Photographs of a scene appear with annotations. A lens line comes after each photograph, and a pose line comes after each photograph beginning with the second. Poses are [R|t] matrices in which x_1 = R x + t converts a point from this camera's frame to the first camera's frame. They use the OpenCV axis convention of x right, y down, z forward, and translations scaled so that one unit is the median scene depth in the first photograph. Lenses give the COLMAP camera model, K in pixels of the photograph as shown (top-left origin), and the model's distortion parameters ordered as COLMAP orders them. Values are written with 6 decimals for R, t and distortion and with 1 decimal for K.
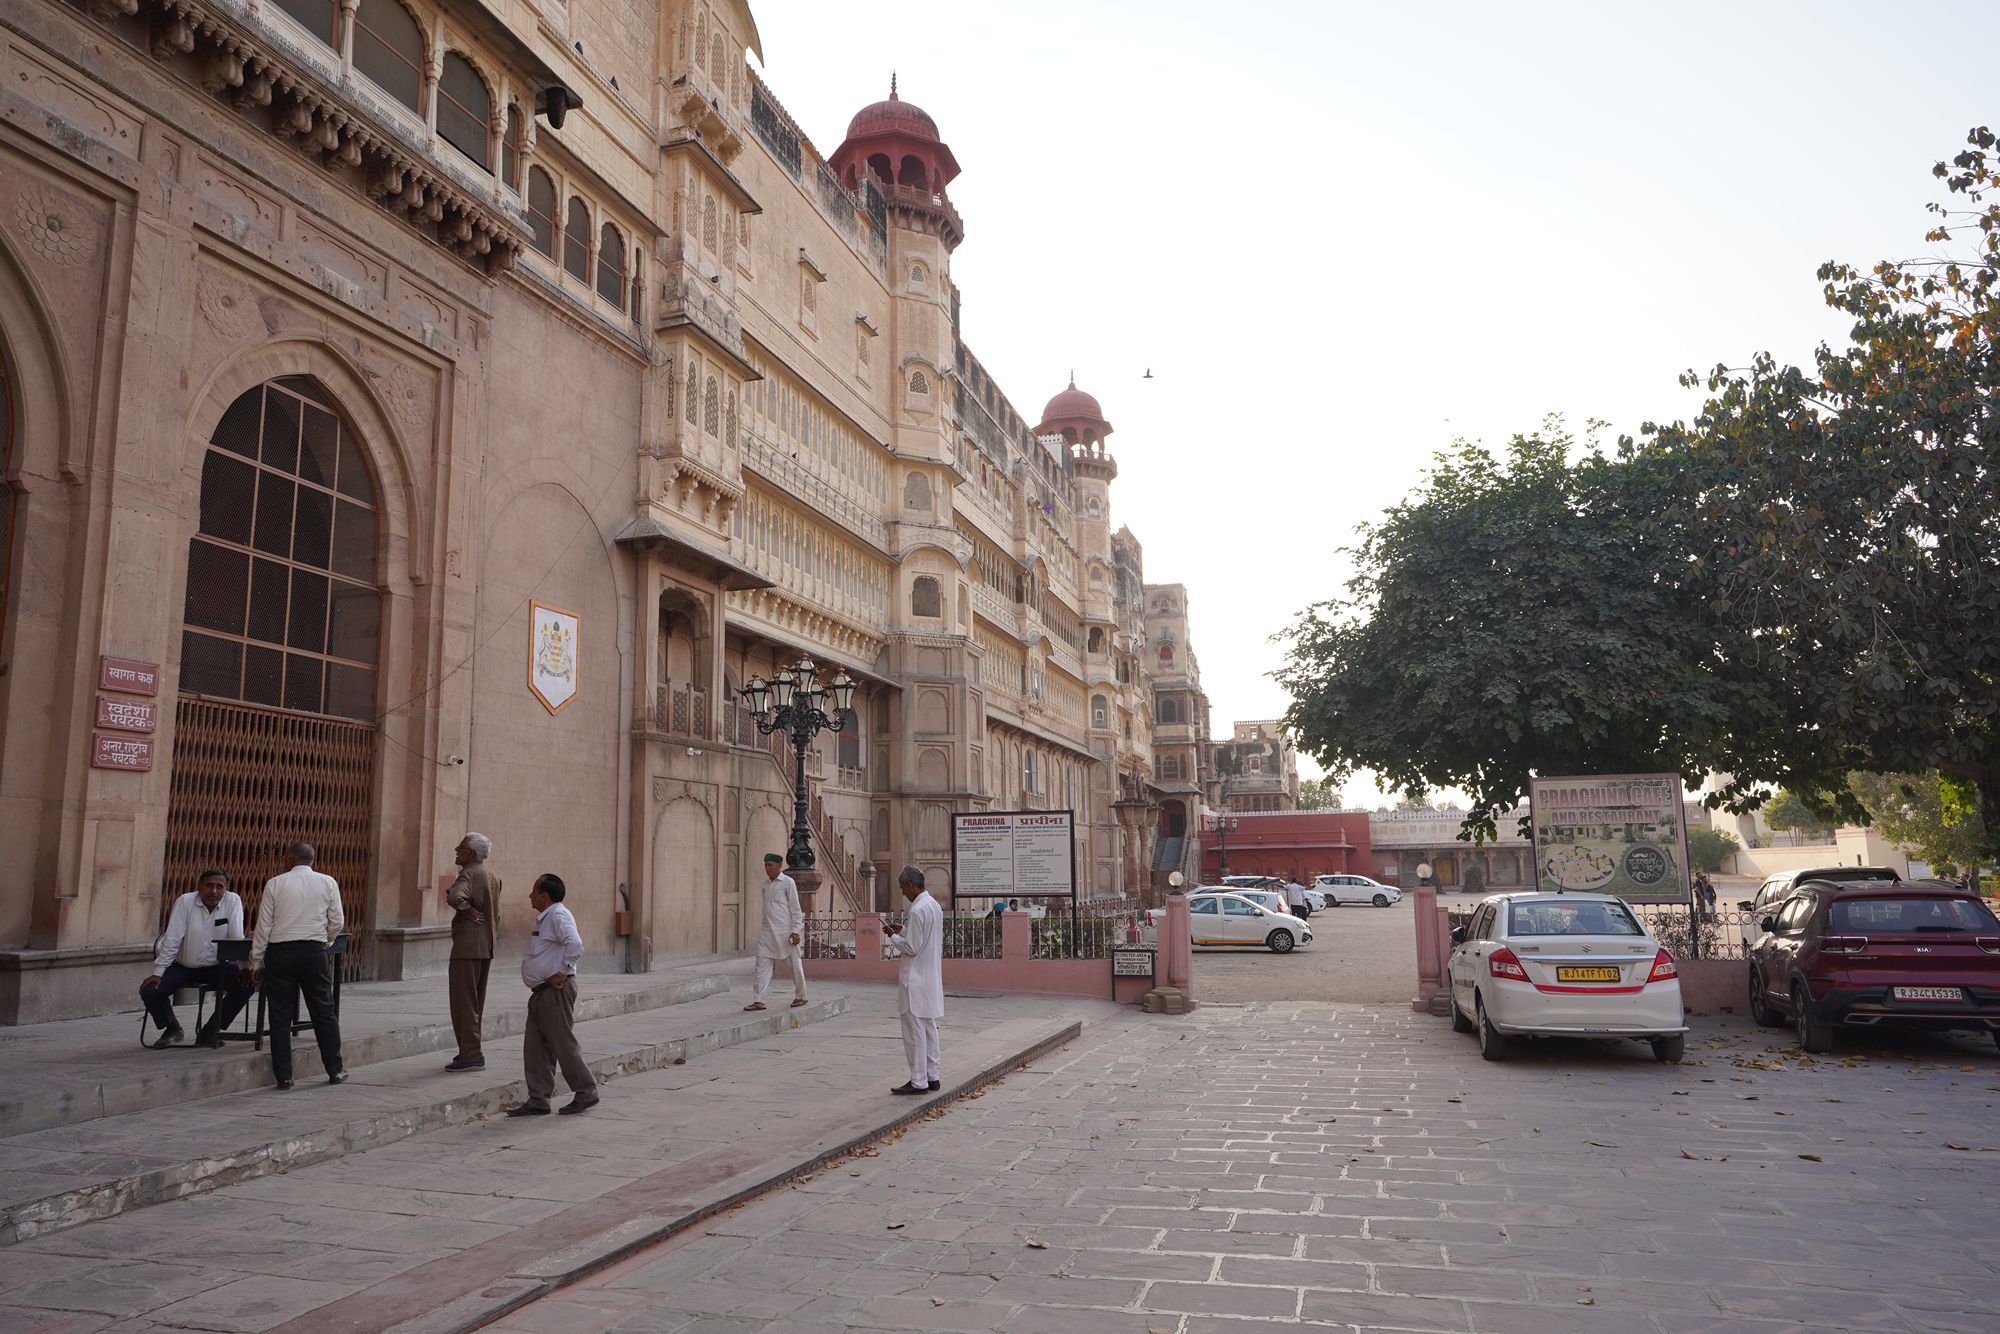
lens RADIAL K [[1291.2, 0, 1000.4], [0, 1291.2, 682.5], [0, 0, 1]] dist [-0.026837, 0.025098]
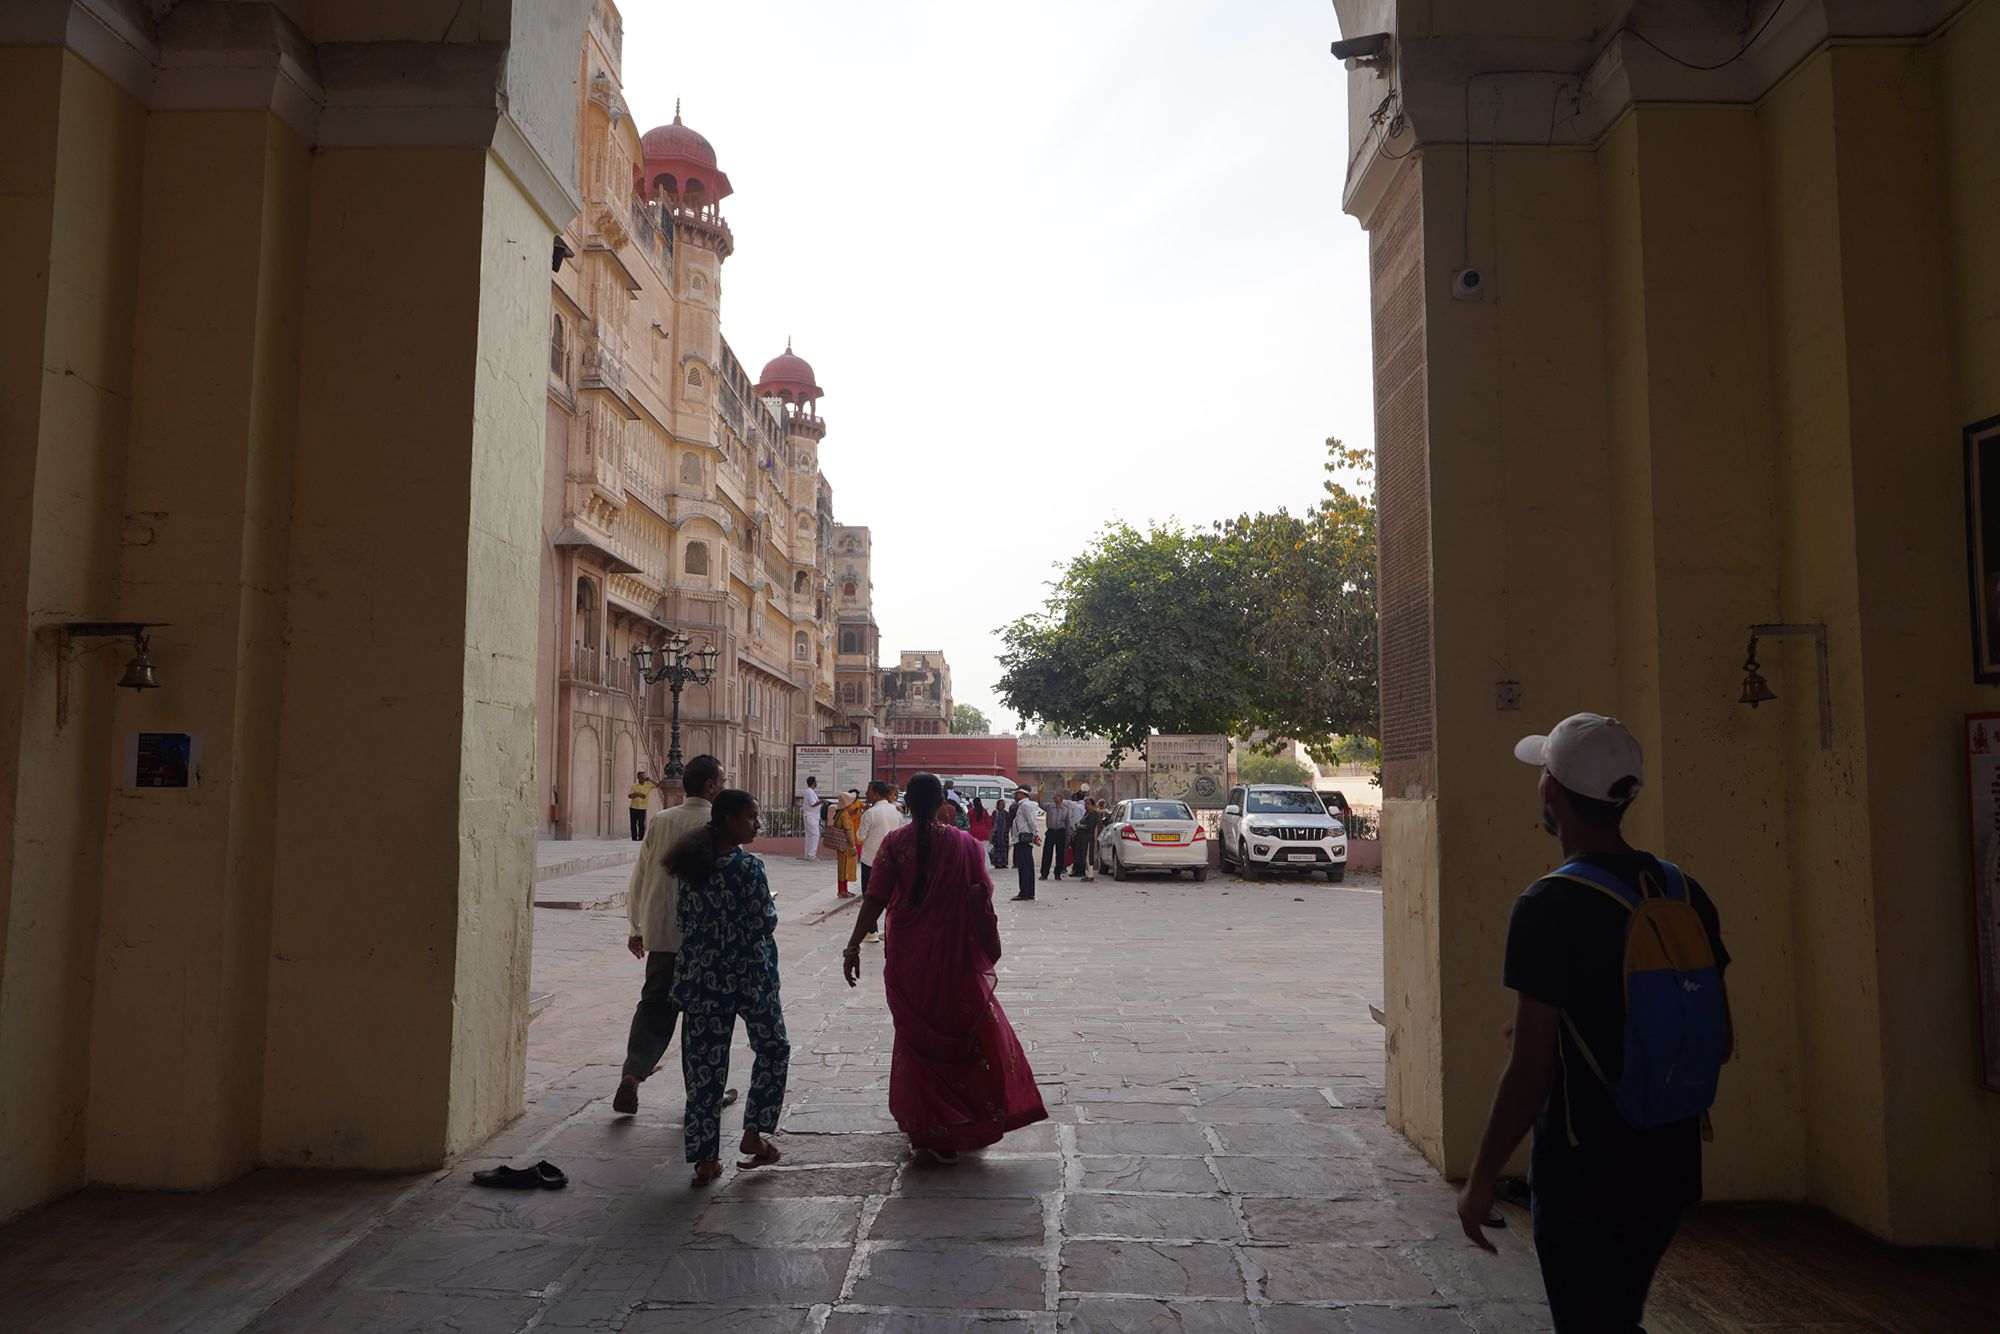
lens RADIAL K [[1289.8, 0, 997.6], [0, 1289.8, 680.8], [0, 0, 1]] dist [-0.028319, 0.023729]
pose [[0.963497, 0.040757, 0.264598, -0.096435], [-0.057296, 0.996836, 0.055086, -0.032647], [-0.261516, -0.068235, 0.962784, -0.241639]]
